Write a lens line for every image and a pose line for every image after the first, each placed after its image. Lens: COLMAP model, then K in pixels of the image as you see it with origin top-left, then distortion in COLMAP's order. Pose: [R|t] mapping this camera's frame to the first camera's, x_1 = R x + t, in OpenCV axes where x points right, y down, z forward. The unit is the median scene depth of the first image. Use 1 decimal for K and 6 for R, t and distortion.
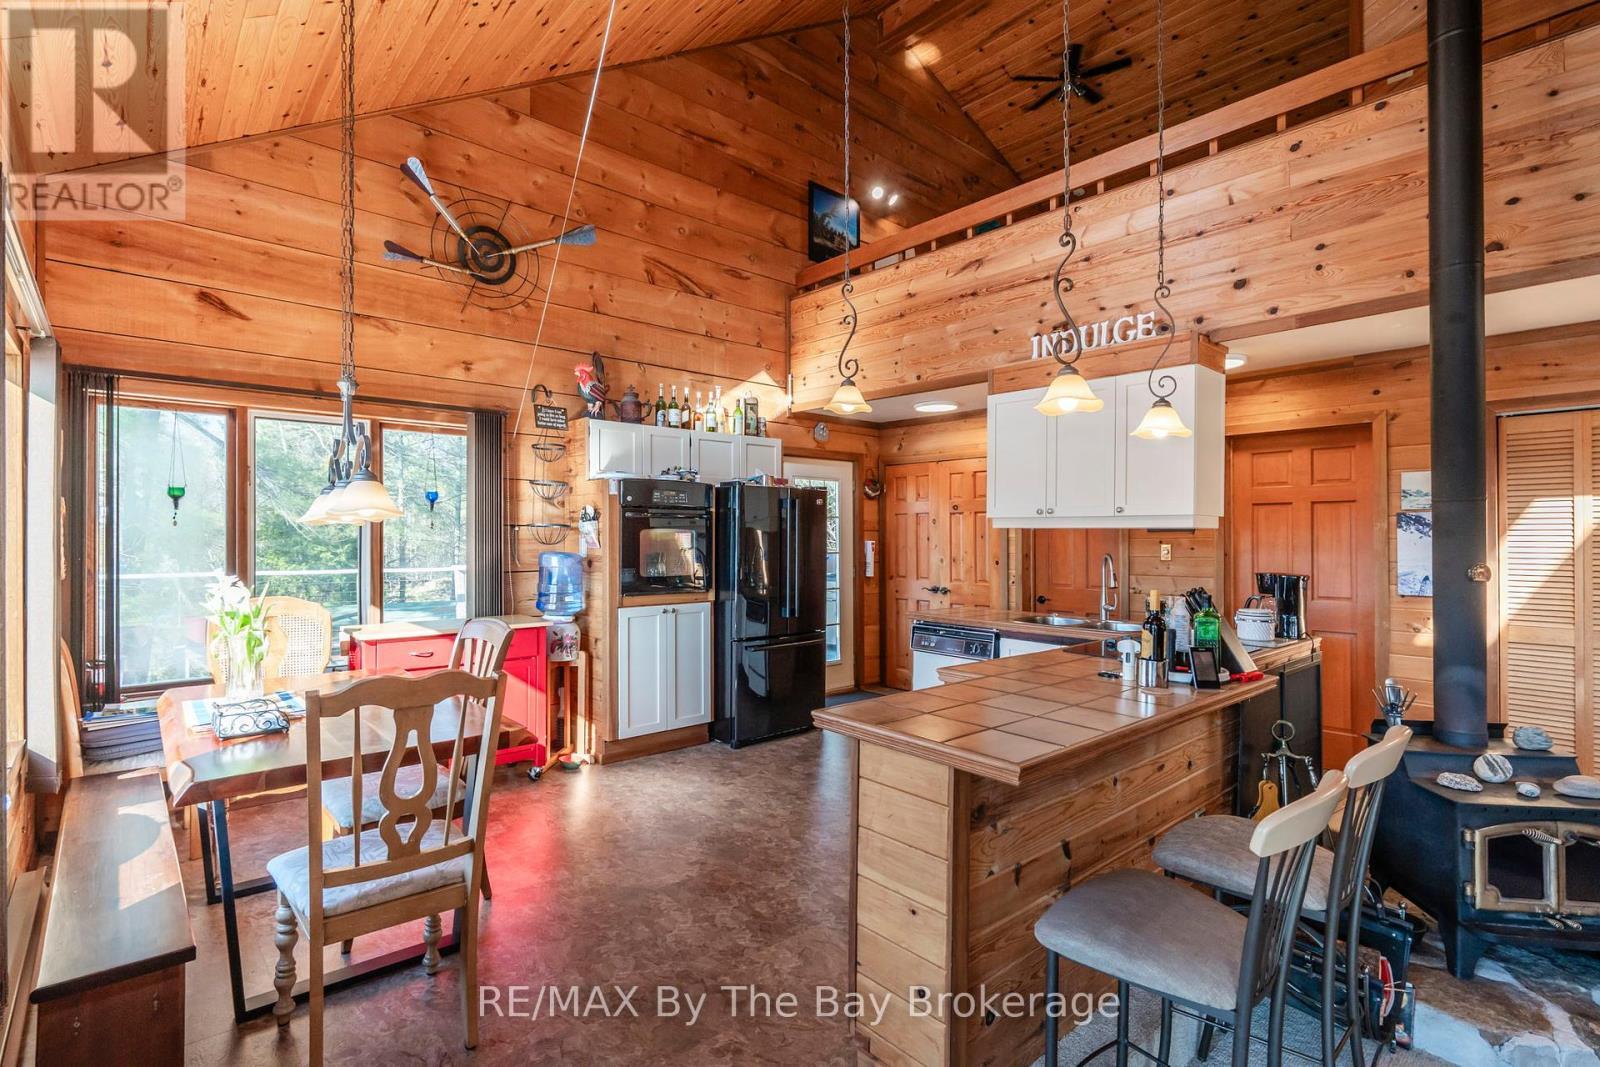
lens RADIAL K [[758.8, 0, 804.0], [0, 758.8, 528.8], [0, 0, 1]] dist [-0.000681, 0.000128]
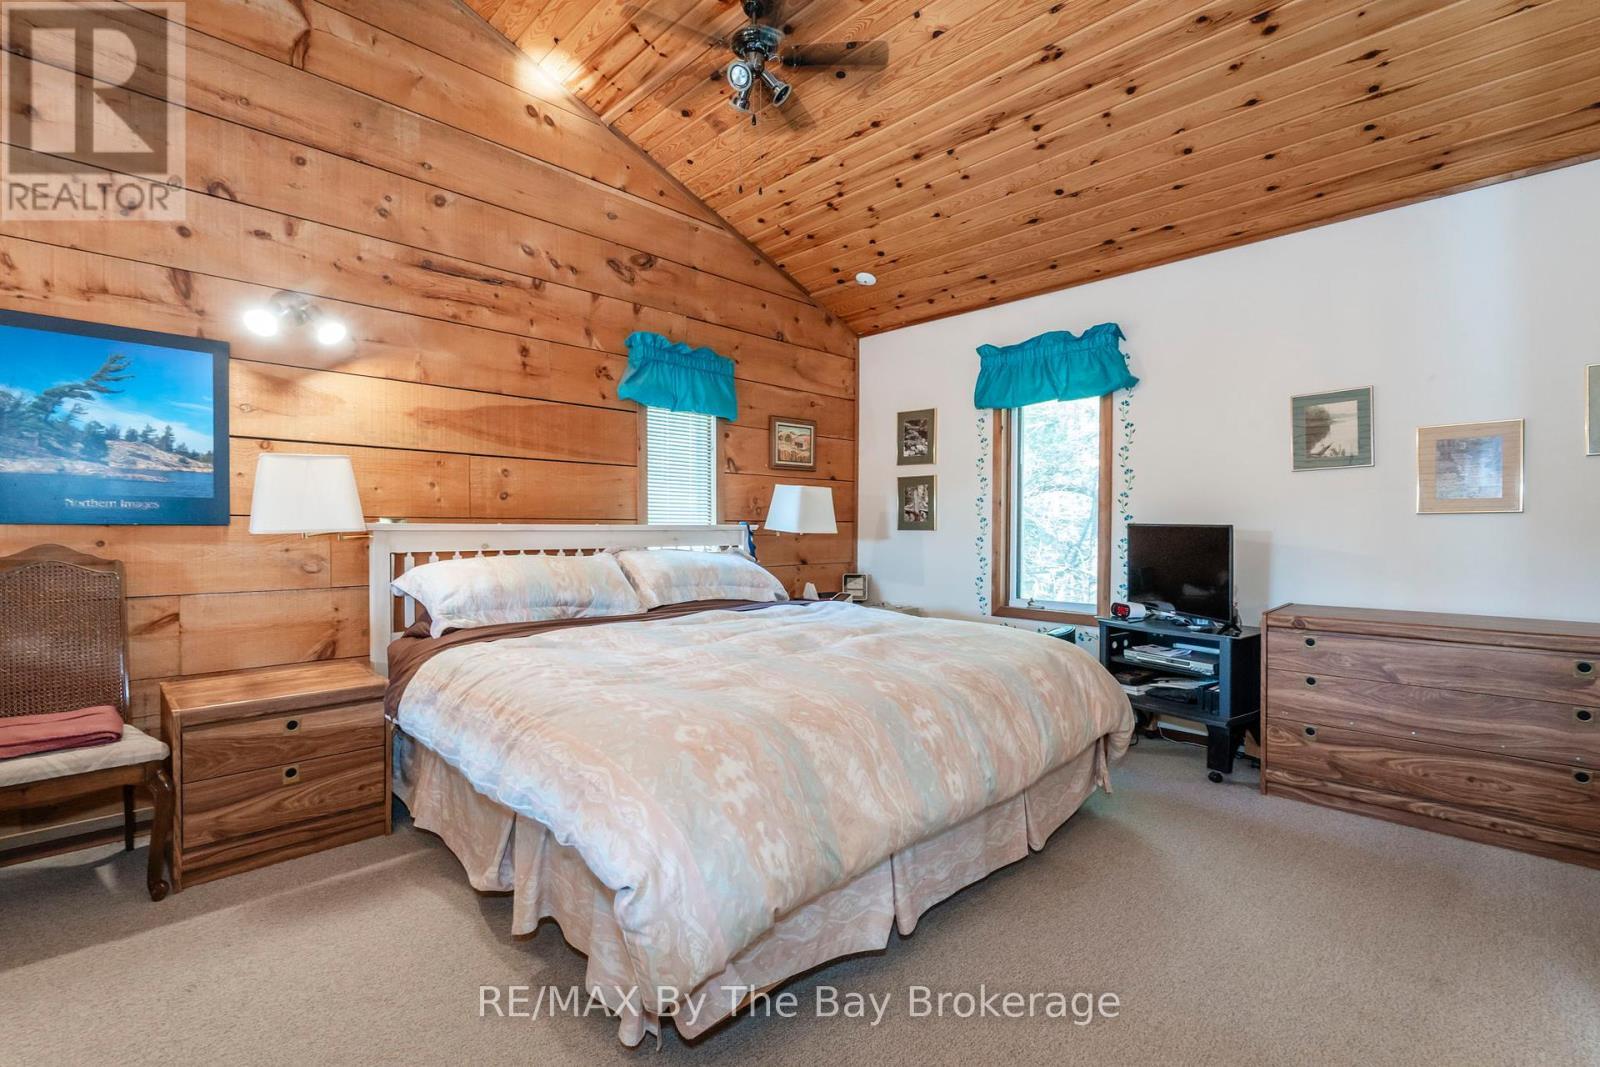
lens RADIAL K [[721.6, 0, 806.5], [0, 721.6, 538.1], [0, 0, 1]] dist [-0.001134, -0.000059]
pose [[0.998844, 0.000533, 0.048069, 0.534806], [-0.001939, 0.999572, 0.029207, -0.494158], [-0.048033, -0.029266, 0.998417, 0.865781]]
